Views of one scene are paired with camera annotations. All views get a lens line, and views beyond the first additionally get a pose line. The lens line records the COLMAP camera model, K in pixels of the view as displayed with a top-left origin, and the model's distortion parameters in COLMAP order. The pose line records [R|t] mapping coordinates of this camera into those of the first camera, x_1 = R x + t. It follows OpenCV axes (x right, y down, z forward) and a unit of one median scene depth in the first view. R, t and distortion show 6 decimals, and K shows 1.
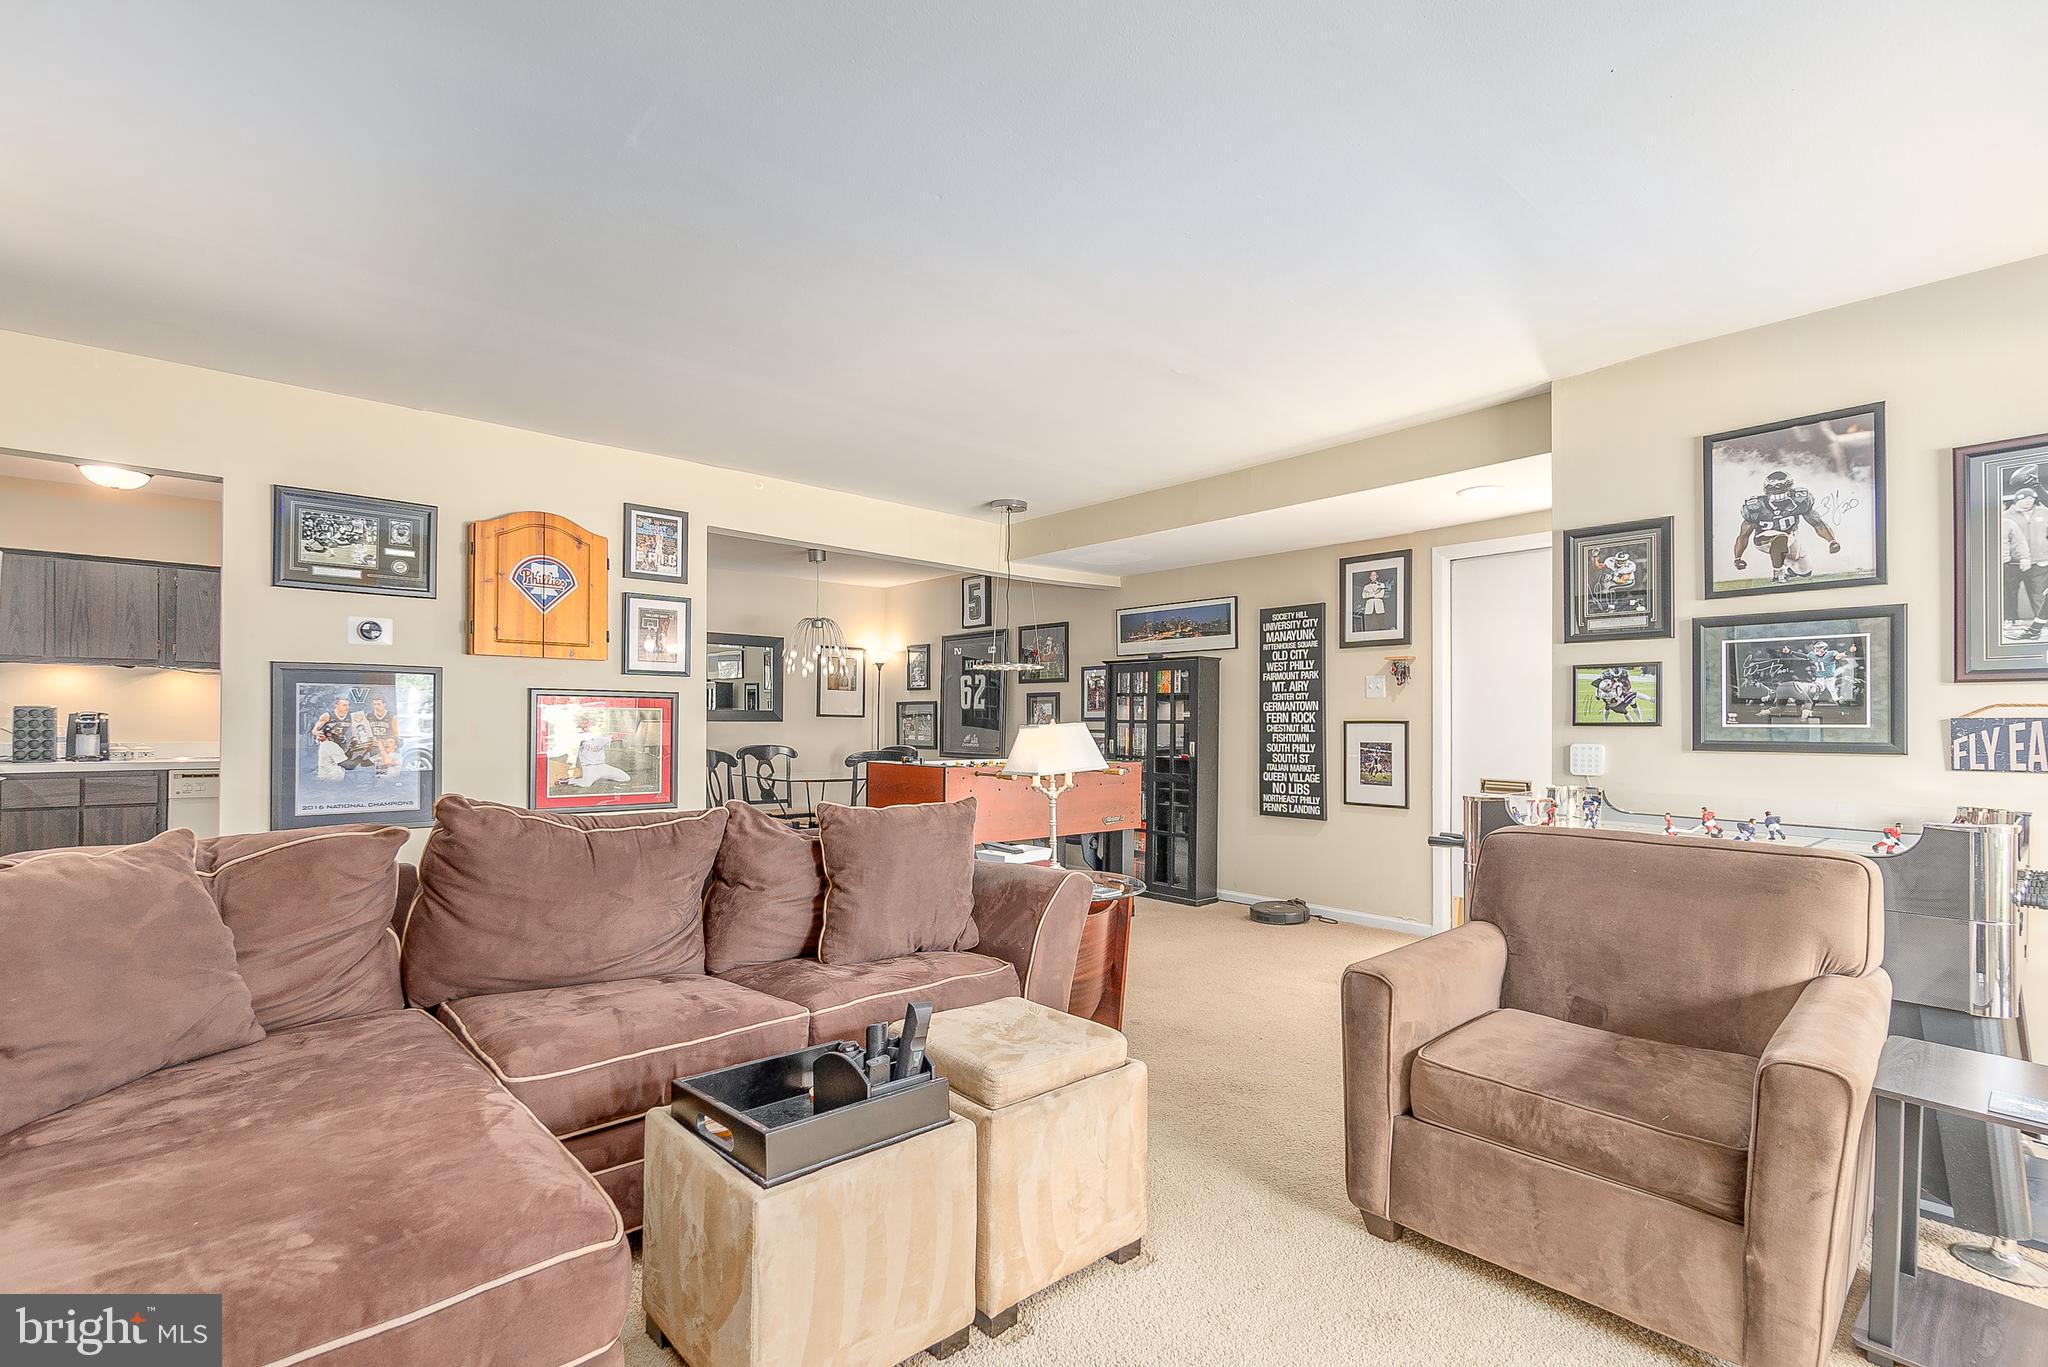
lens RADIAL K [[914.3, 0, 1010.9], [0, 914.3, 718.0], [0, 0, 1]] dist [-0.001169, 0.000819]
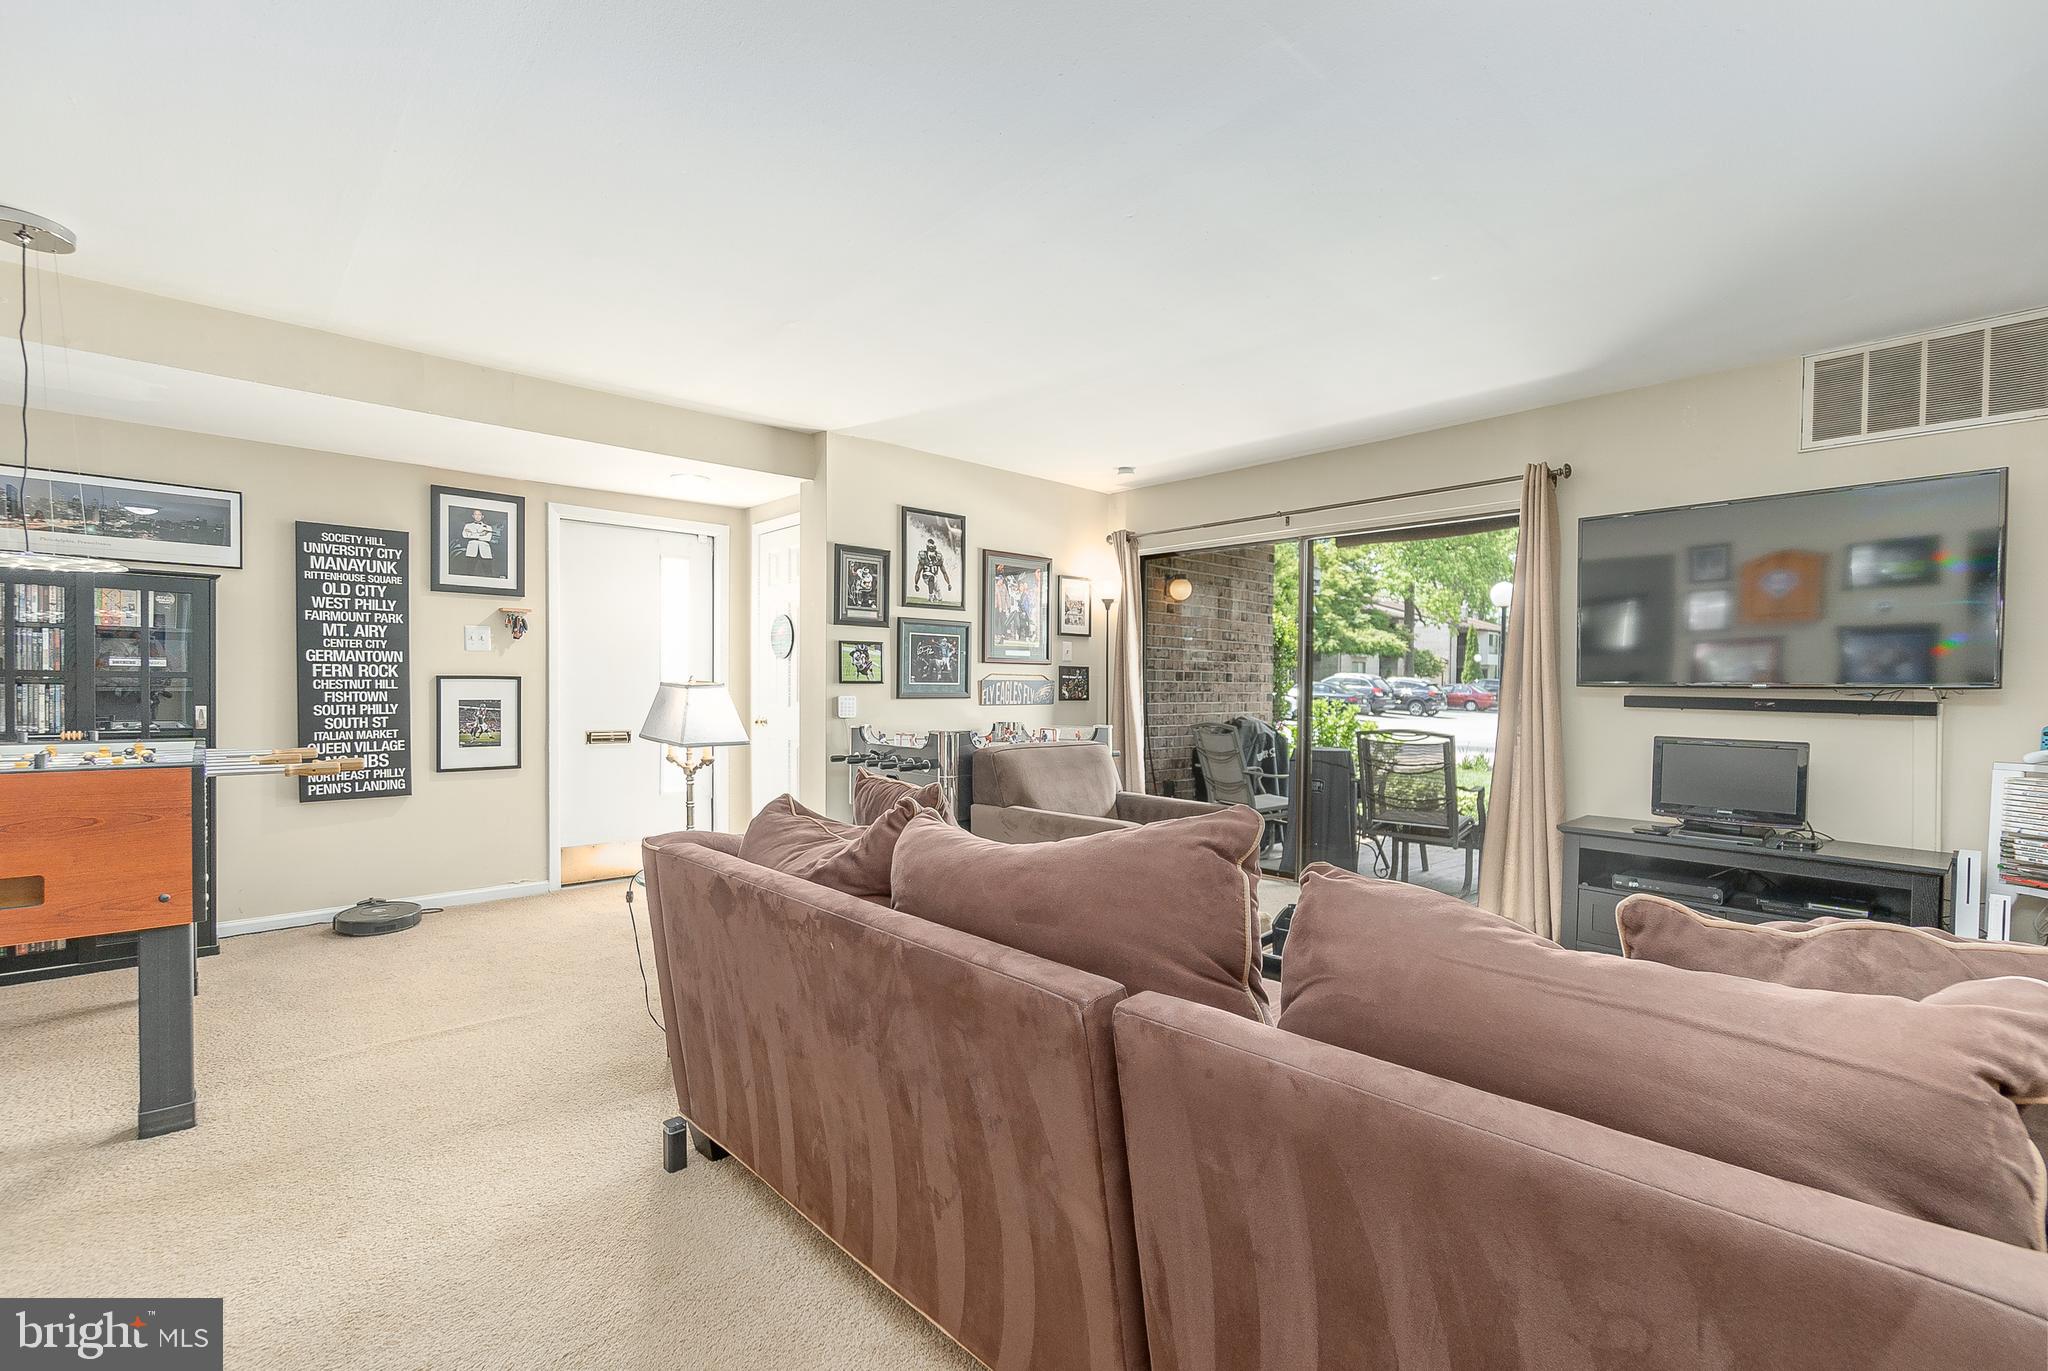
lens RADIAL K [[908.3, 0, 1020.1], [0, 908.3, 697.9], [0, 0, 1]] dist [0.001094, -0.002570]
pose [[-0.018434, -0.018288, 0.999663, -0.512774], [-0.013835, 0.999742, 0.018034, 0.001276], [-0.999734, -0.013498, -0.018682, 0.479092]]
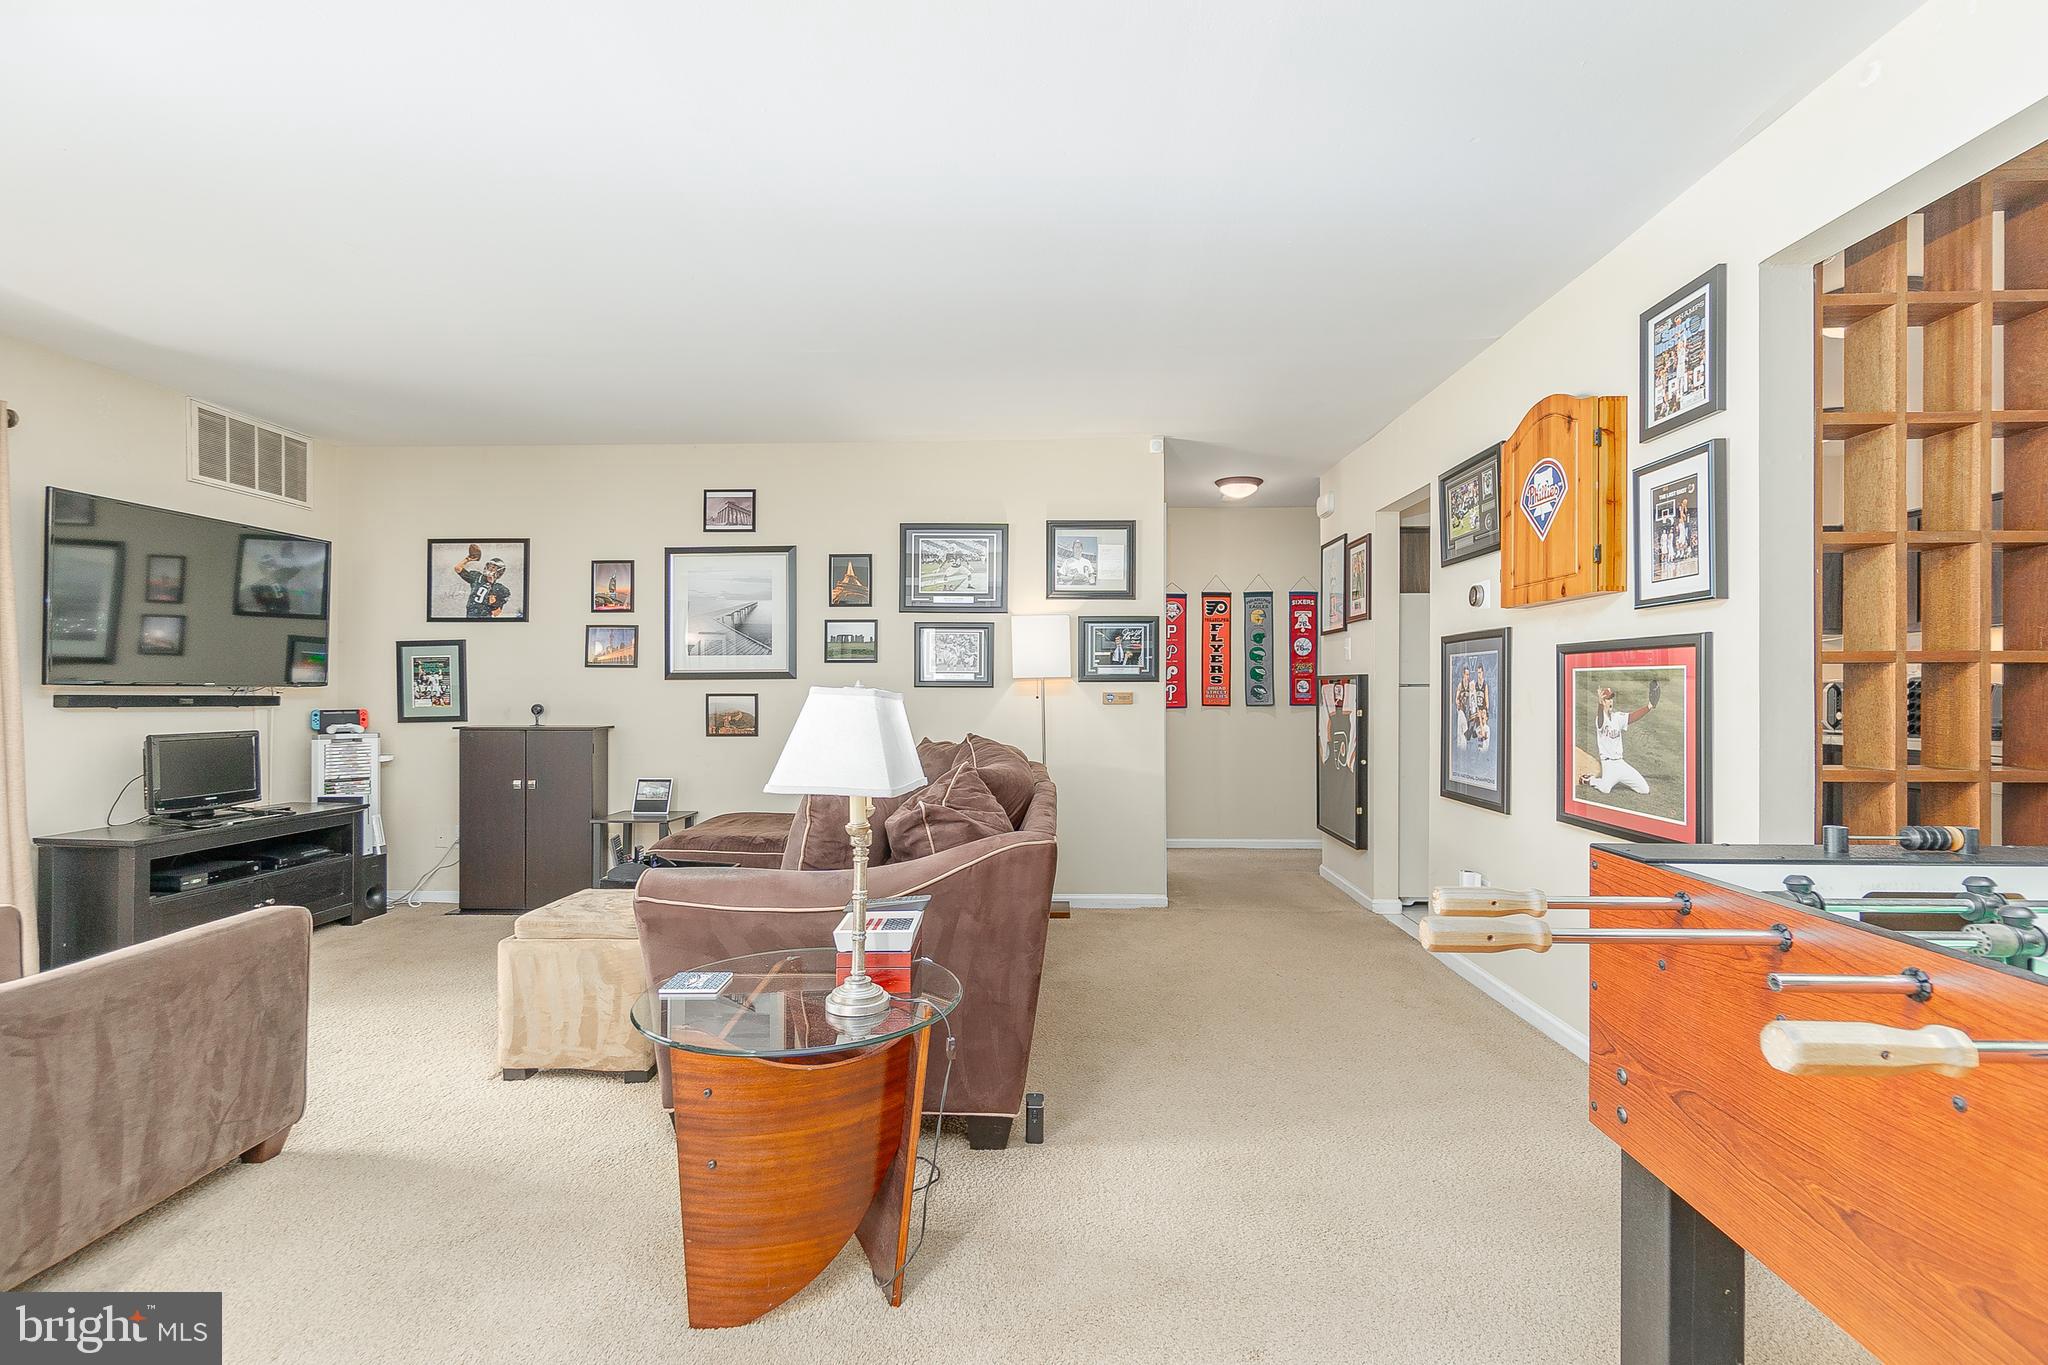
lens RADIAL K [[914.3, 0, 1020.0], [0, 914.3, 690.1], [0, 0, 1]] dist [-0.001169, 0.000819]
pose [[-0.691315, -0.004000, -0.722542, 0.228279], [-0.000201, 0.999986, -0.005343, 0.005834], [0.722553, -0.003548, -0.691306, 0.937915]]
